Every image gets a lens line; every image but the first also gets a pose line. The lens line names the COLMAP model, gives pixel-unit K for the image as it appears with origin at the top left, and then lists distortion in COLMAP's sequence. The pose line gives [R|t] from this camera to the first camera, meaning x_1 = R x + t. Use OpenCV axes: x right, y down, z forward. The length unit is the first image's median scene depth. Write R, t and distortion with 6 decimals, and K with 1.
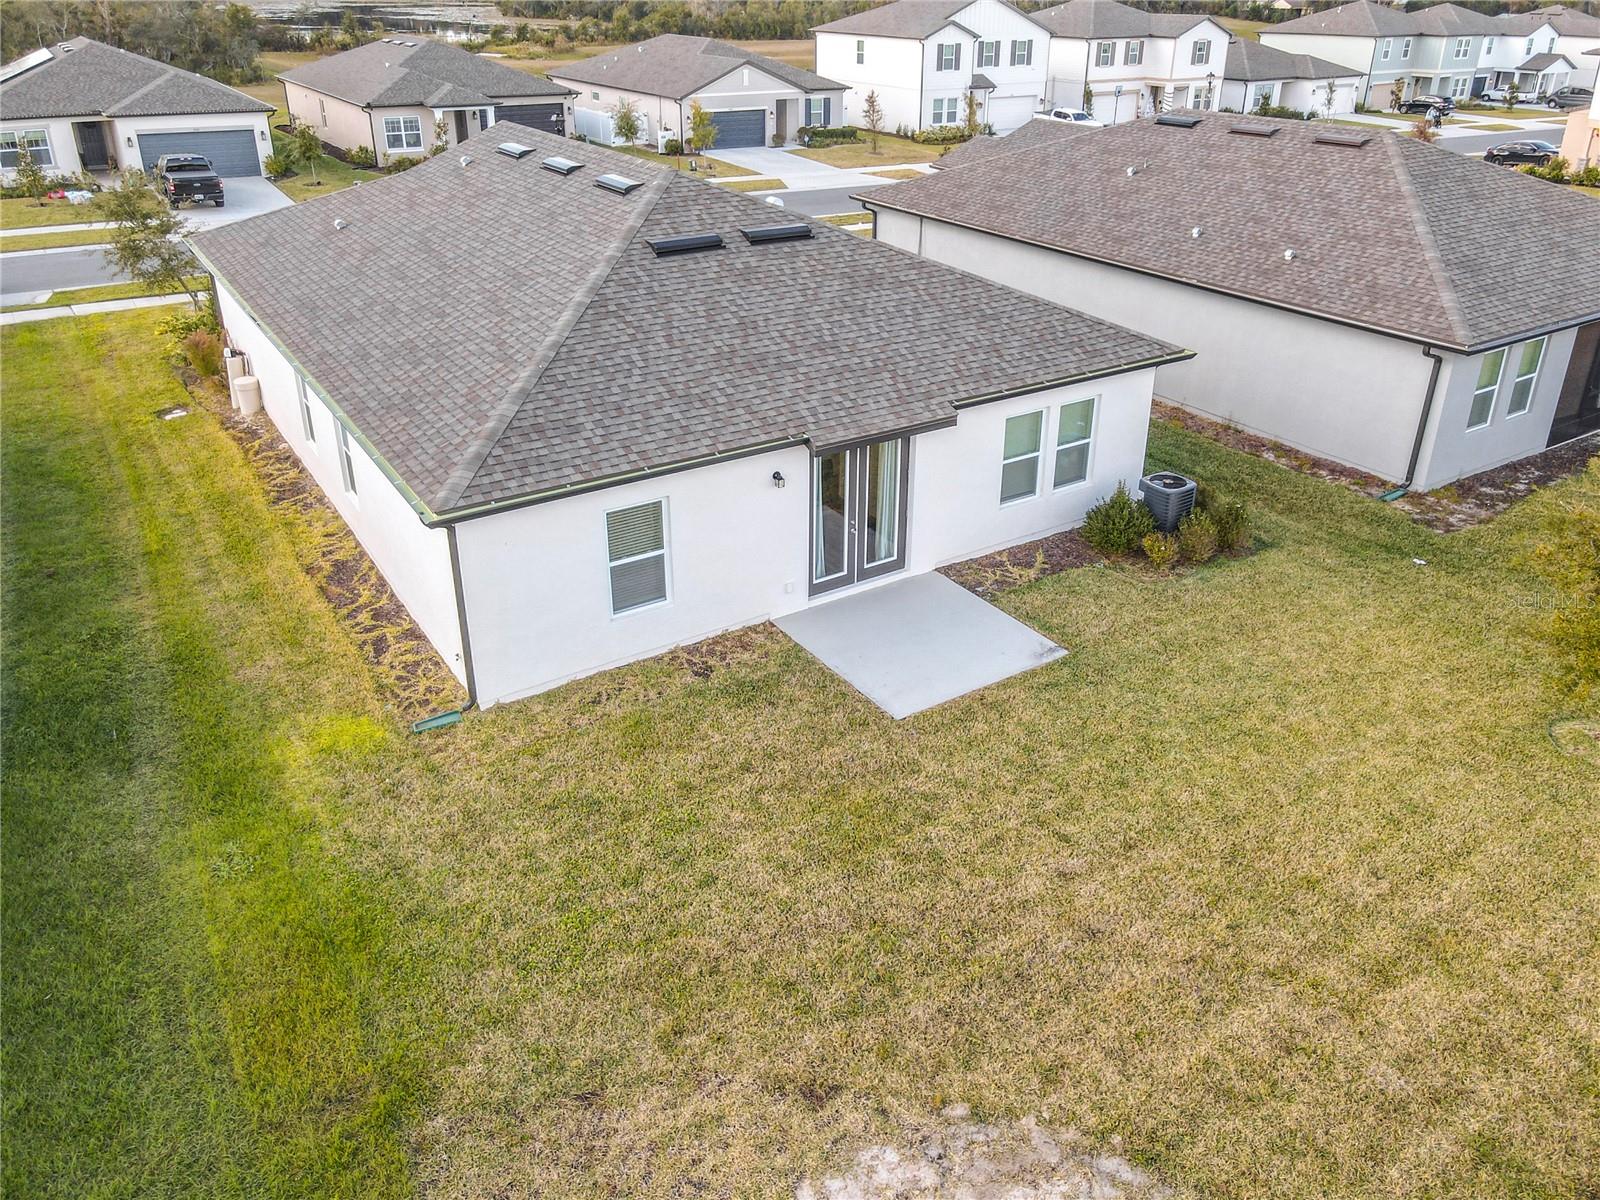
lens RADIAL K [[1214.4, 0, 823.4], [0, 1214.4, 539.8], [0, 0, 1]] dist [-0.005533, 0.041148]
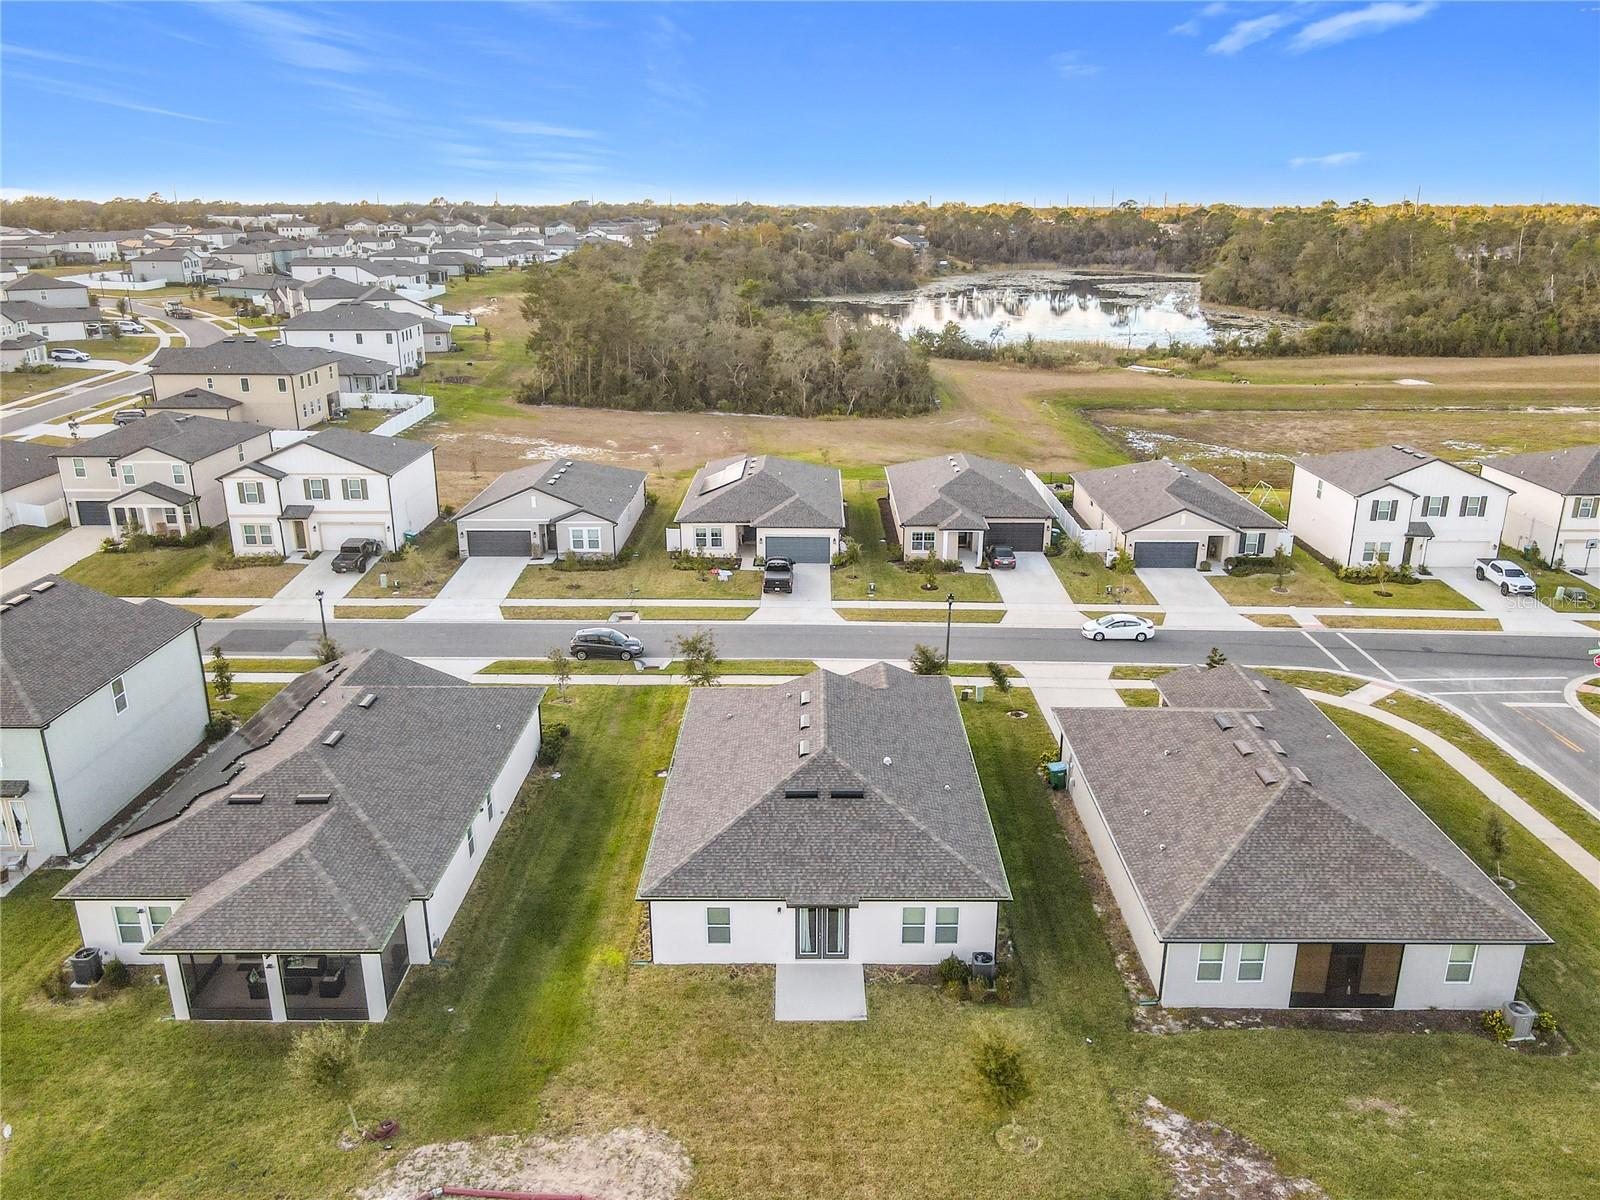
lens RADIAL K [[1214.4, 0, 799.7], [0, 1214.4, 609.0], [0, 0, 1]] dist [-0.005533, 0.041148]
pose [[0.828374, 0.172547, -0.532939, 1.060691], [-0.228526, 0.972704, -0.040282, -0.487386], [0.511441, 0.155159, 0.845194, -1.032537]]
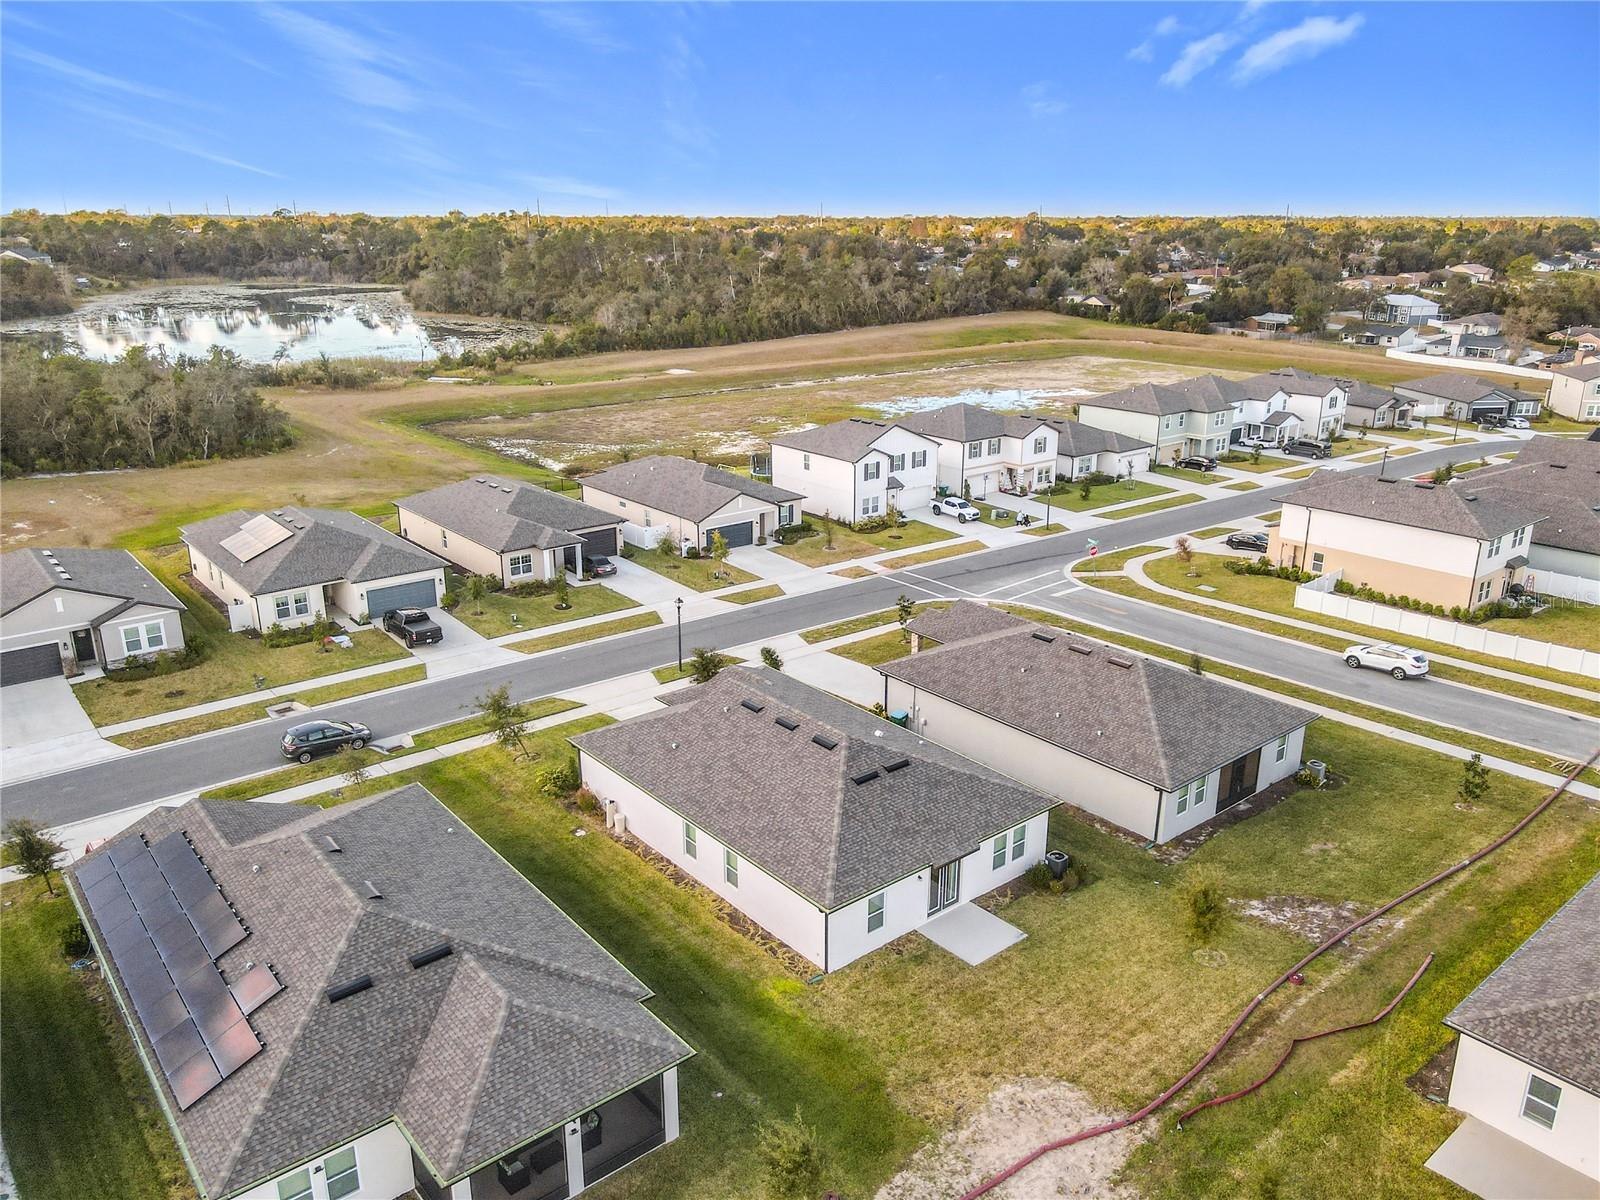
lens RADIAL K [[1214.4, 0, 826.1], [0, 1214.4, 607.7], [0, 0, 1]] dist [-0.005533, 0.041148]
pose [[0.992579, -0.040923, 0.114507, -0.461978], [0.053536, 0.992561, -0.109342, -0.316396], [-0.109181, 0.114660, 0.987387, -1.504502]]
